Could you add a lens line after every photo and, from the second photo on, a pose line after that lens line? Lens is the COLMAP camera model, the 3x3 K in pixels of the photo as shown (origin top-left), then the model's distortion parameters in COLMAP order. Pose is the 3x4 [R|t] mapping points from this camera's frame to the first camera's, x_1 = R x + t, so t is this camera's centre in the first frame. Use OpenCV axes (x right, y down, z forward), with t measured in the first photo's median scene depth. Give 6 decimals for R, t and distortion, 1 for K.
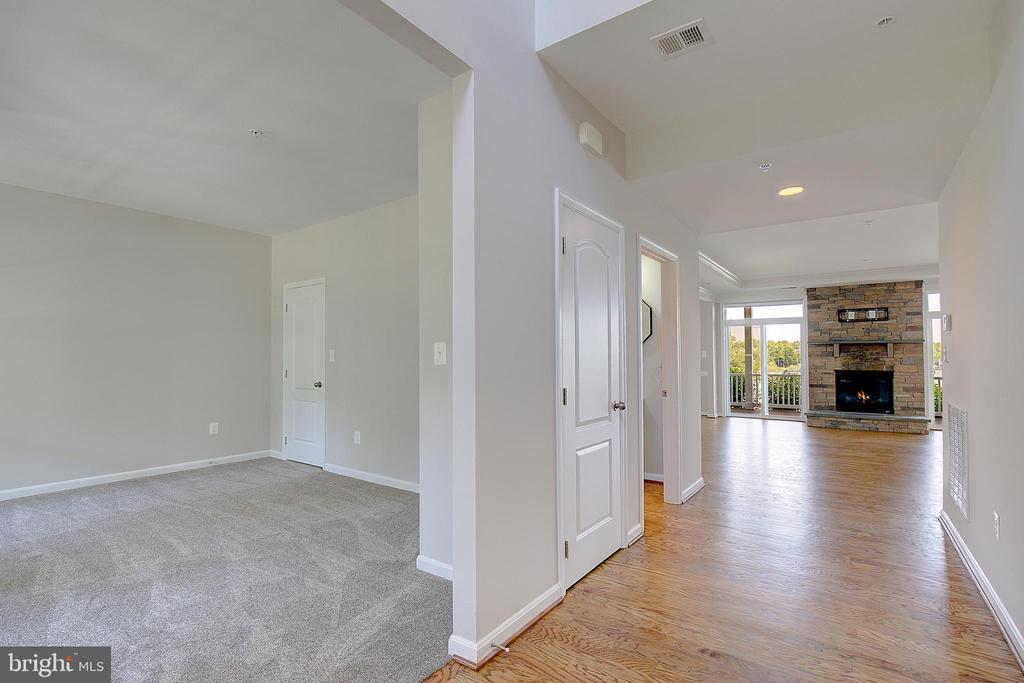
lens RADIAL K [[470.1, 0, 532.1], [0, 470.1, 347.2], [0, 0, 1]] dist [-0.022193, 0.006230]
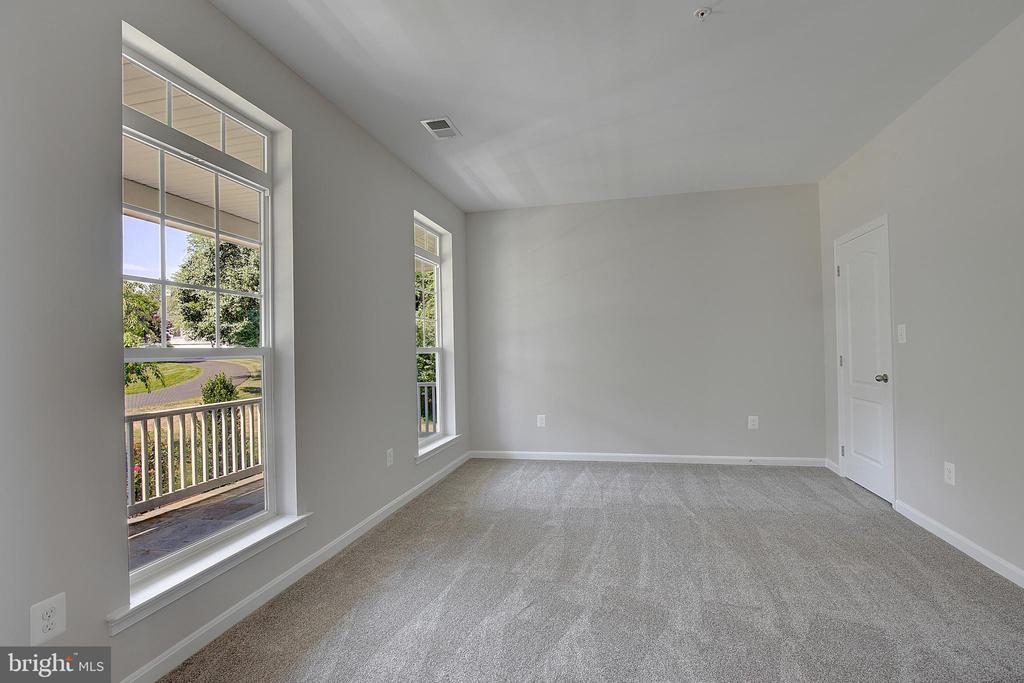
lens RADIAL K [[470.1, 0, 518.3], [0, 470.1, 344.6], [0, 0, 1]] dist [-0.022193, 0.006230]
pose [[0.368623, -0.010823, -0.929516, -0.043214], [0.043732, 0.999027, 0.005711, 0.007864], [0.928550, -0.042755, 0.368738, 0.357901]]
